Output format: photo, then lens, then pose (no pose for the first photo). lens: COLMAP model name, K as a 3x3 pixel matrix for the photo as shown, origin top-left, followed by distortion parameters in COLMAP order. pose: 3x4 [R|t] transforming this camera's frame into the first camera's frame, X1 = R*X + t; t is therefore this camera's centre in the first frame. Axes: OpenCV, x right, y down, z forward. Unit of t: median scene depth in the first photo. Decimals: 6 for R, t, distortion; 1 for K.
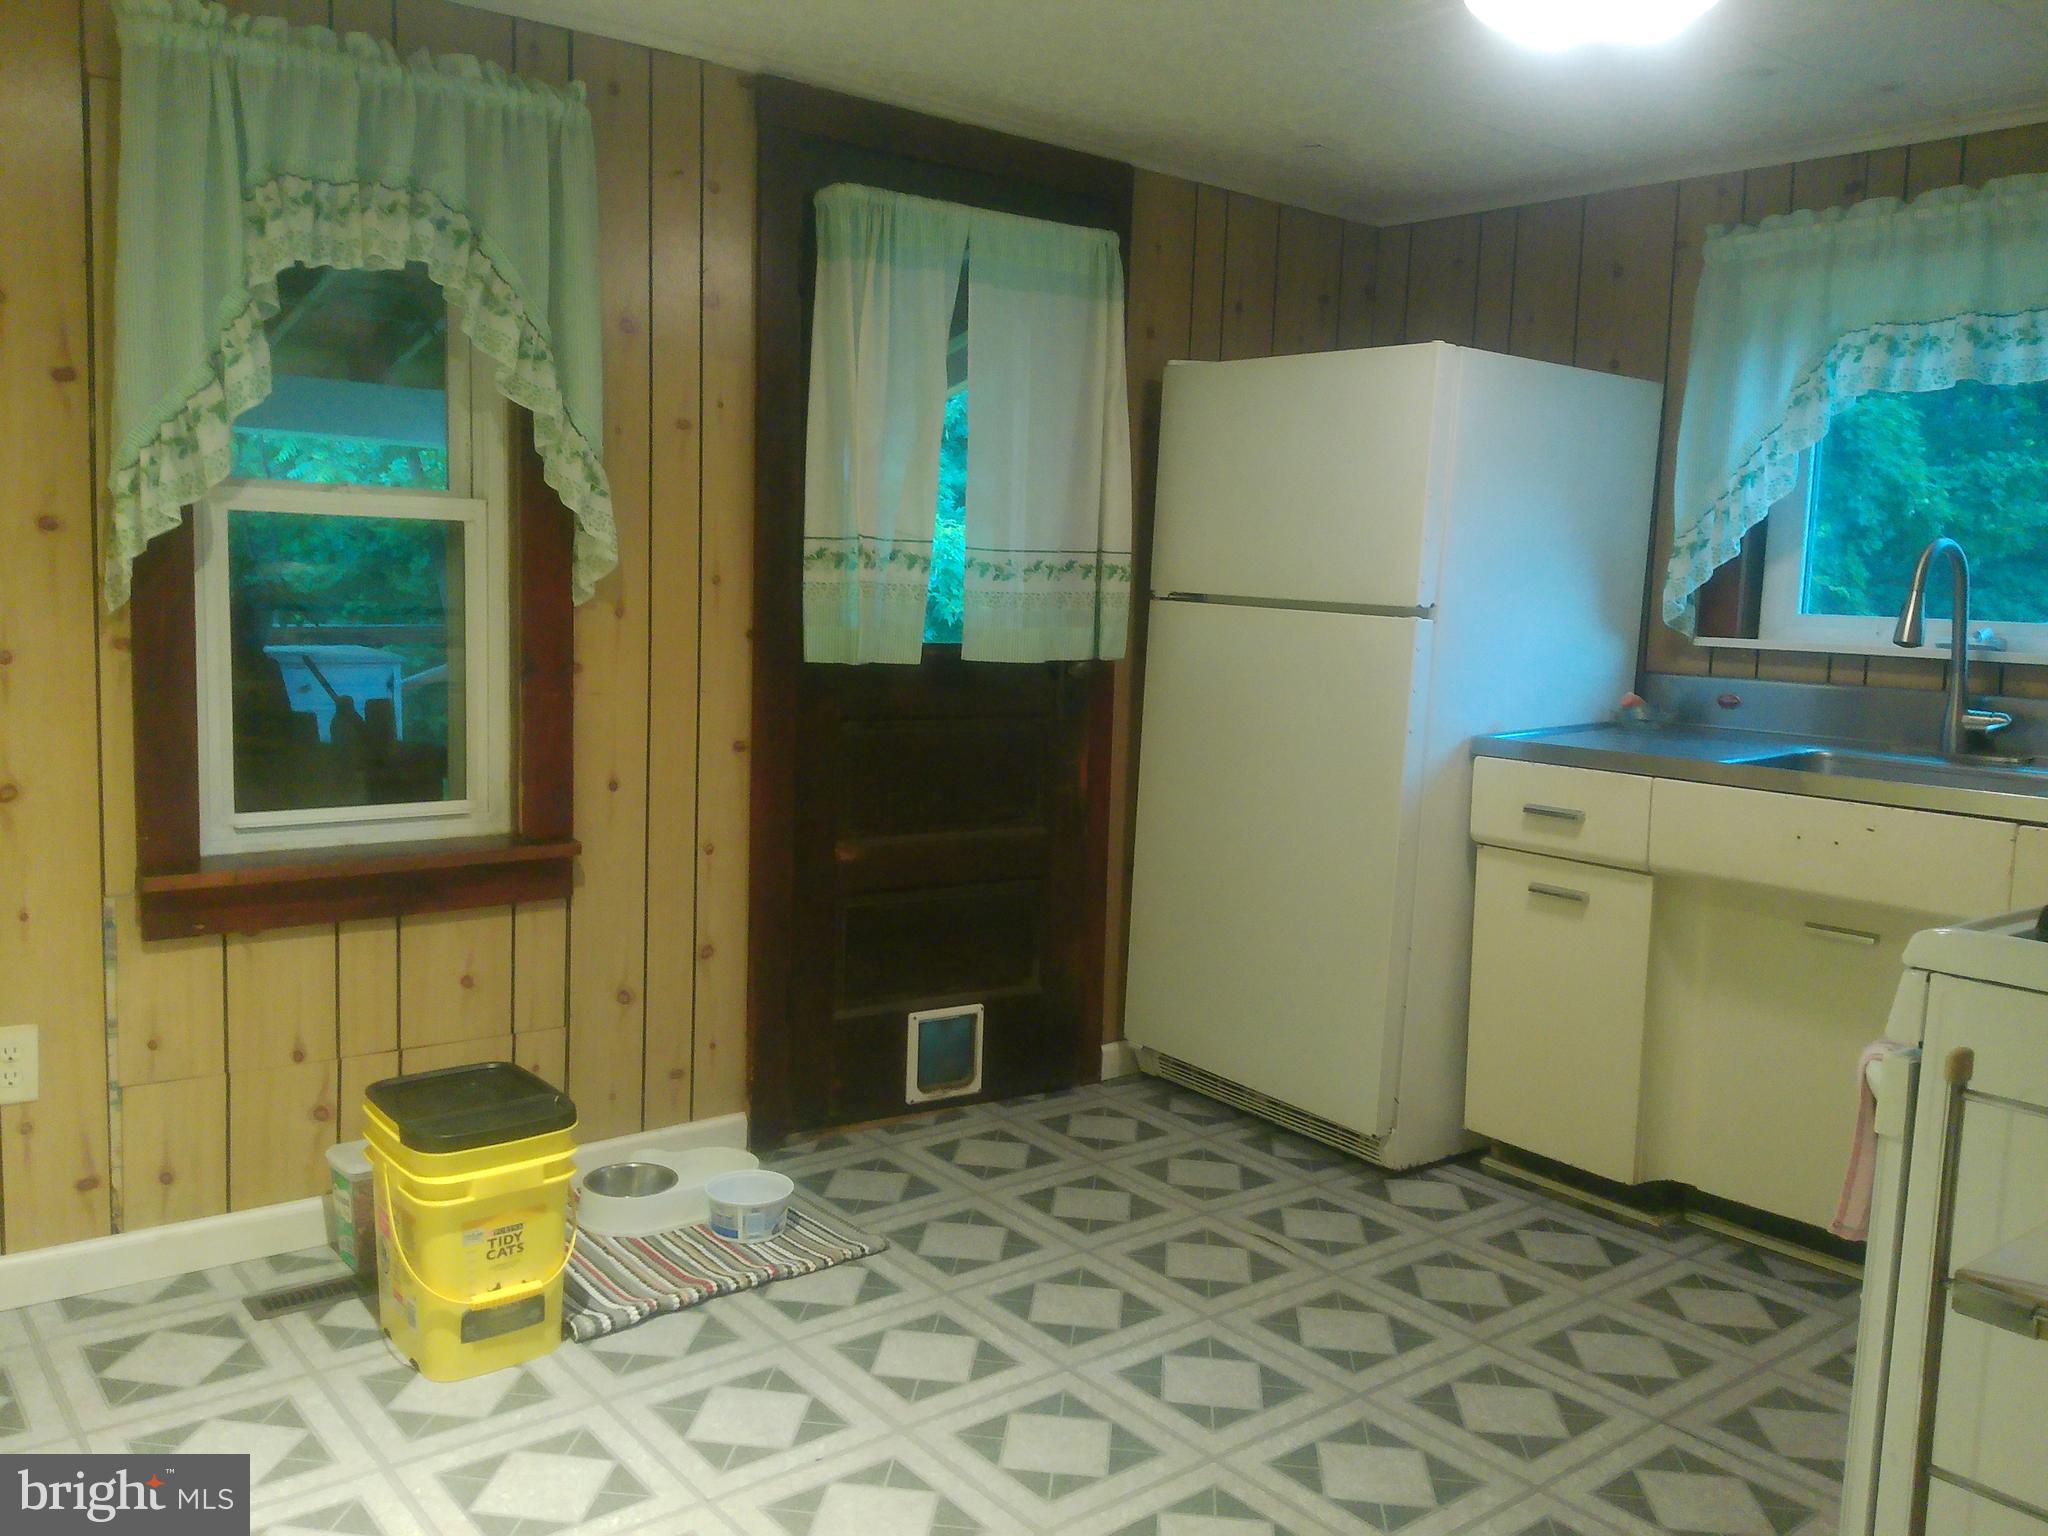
lens RADIAL K [[1678.3, 0, 1011.1], [0, 1678.3, 763.4], [0, 0, 1]] dist [0.017448, -0.011916]
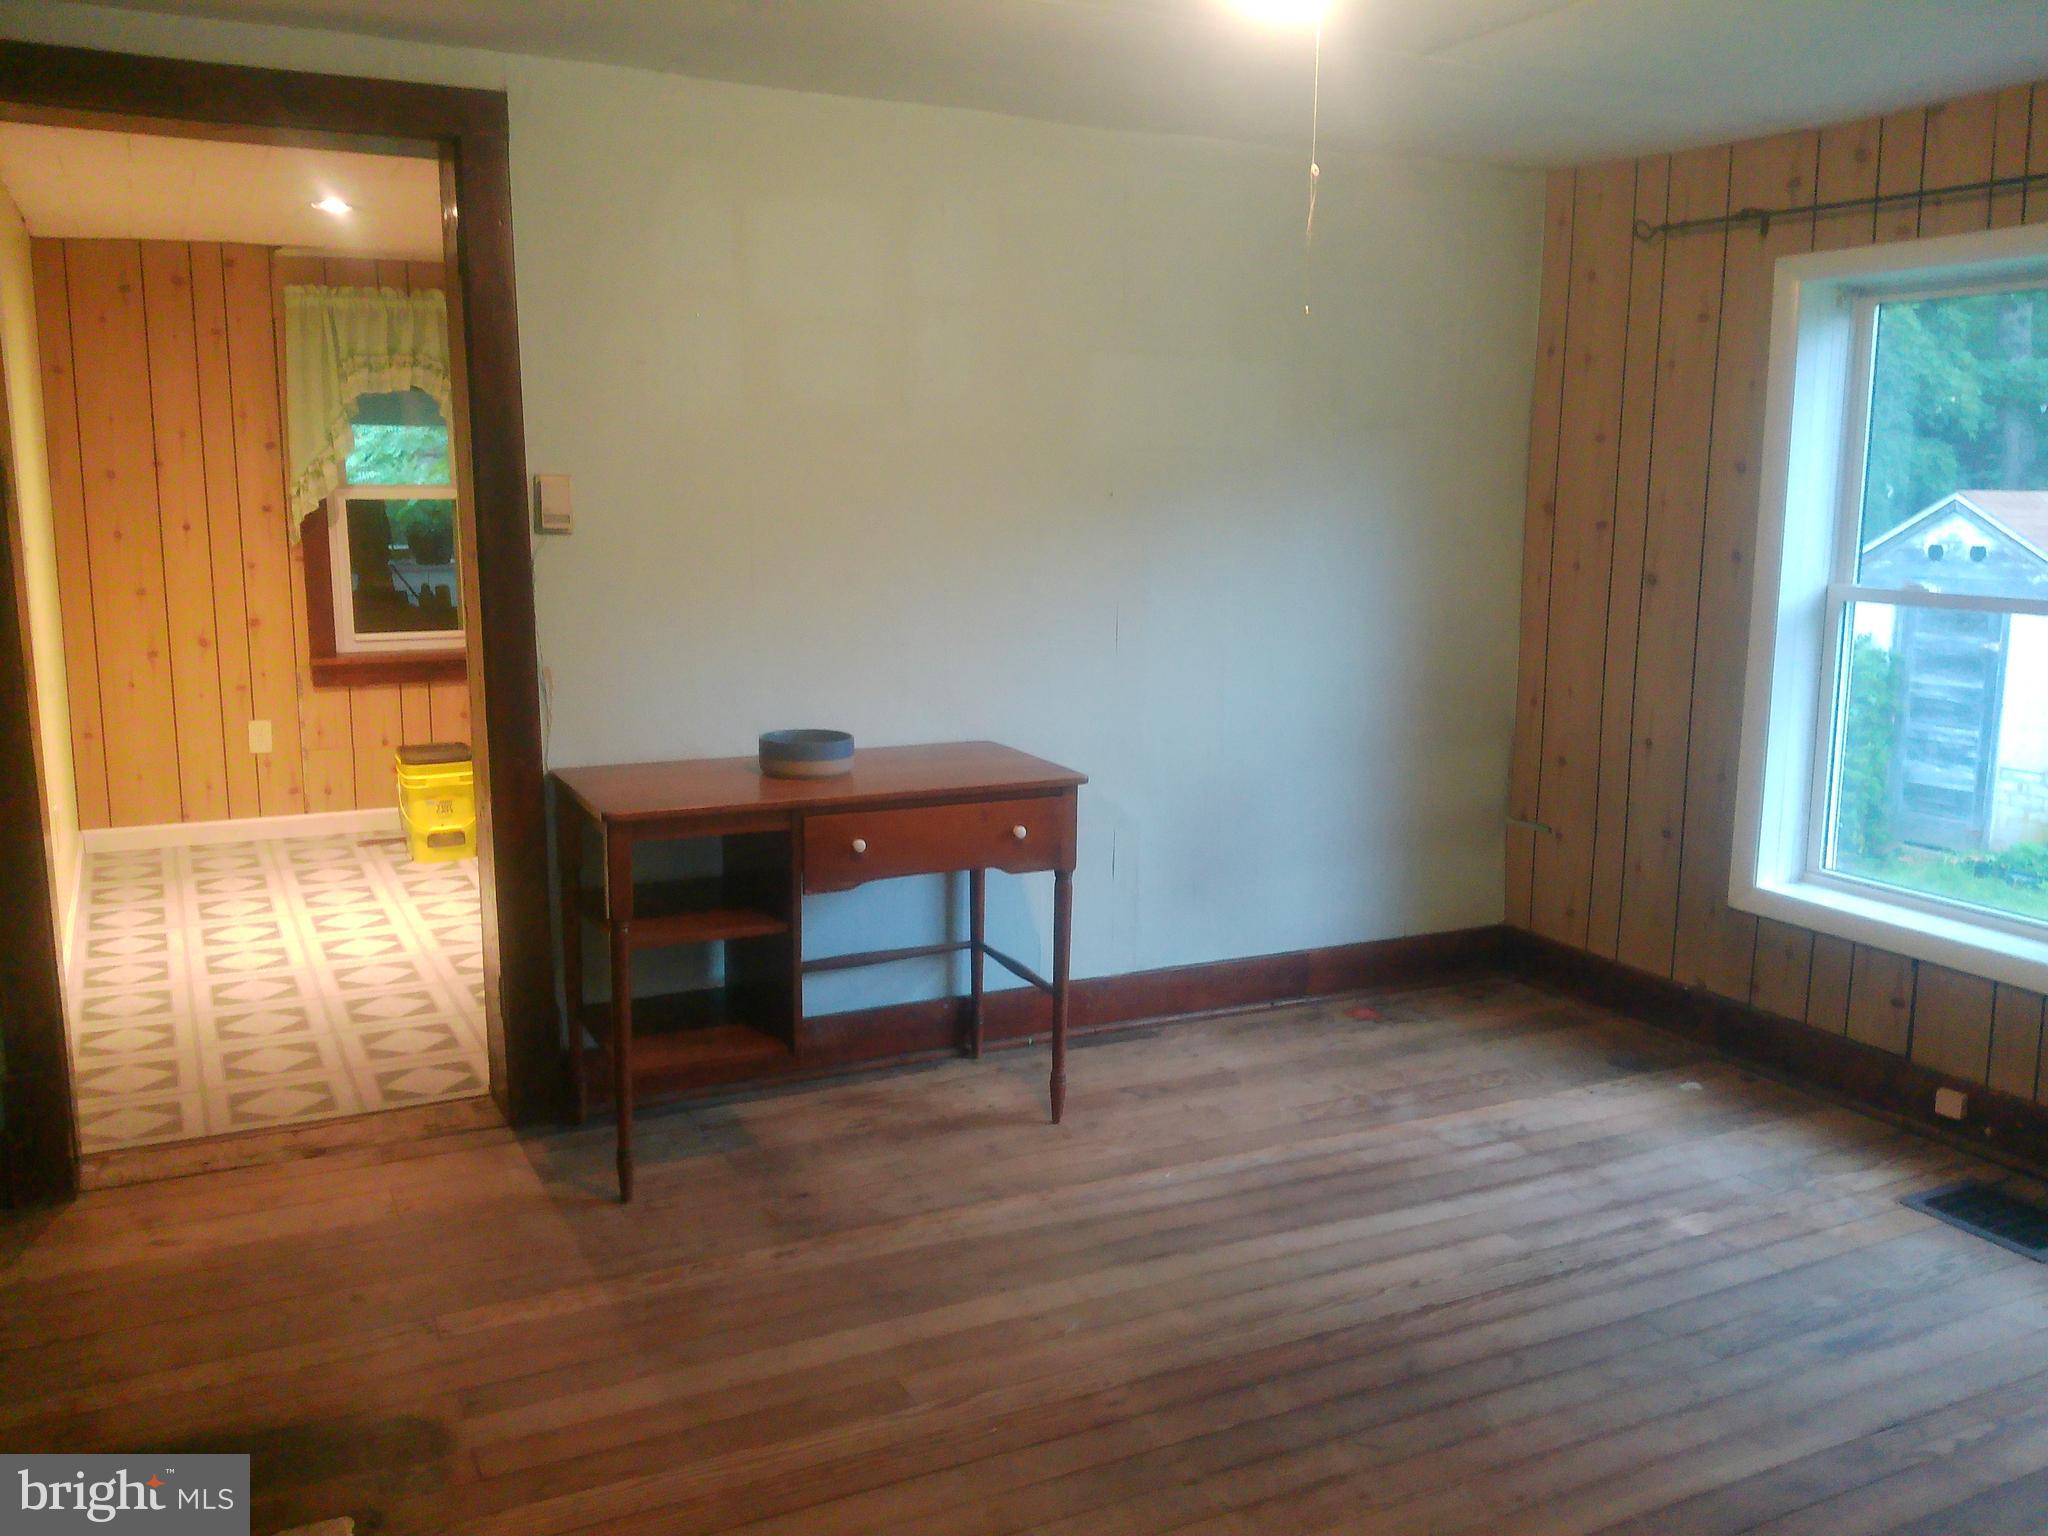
lens RADIAL K [[1811.4, 0, 1030.0], [0, 1811.4, 753.3], [0, 0, 1]] dist [0.102671, -0.016110]
pose [[0.976689, 0.008024, -0.214508, 1.004142], [0.003674, 0.998530, 0.054081, 0.063173], [0.214626, -0.053608, 0.975224, -1.278454]]
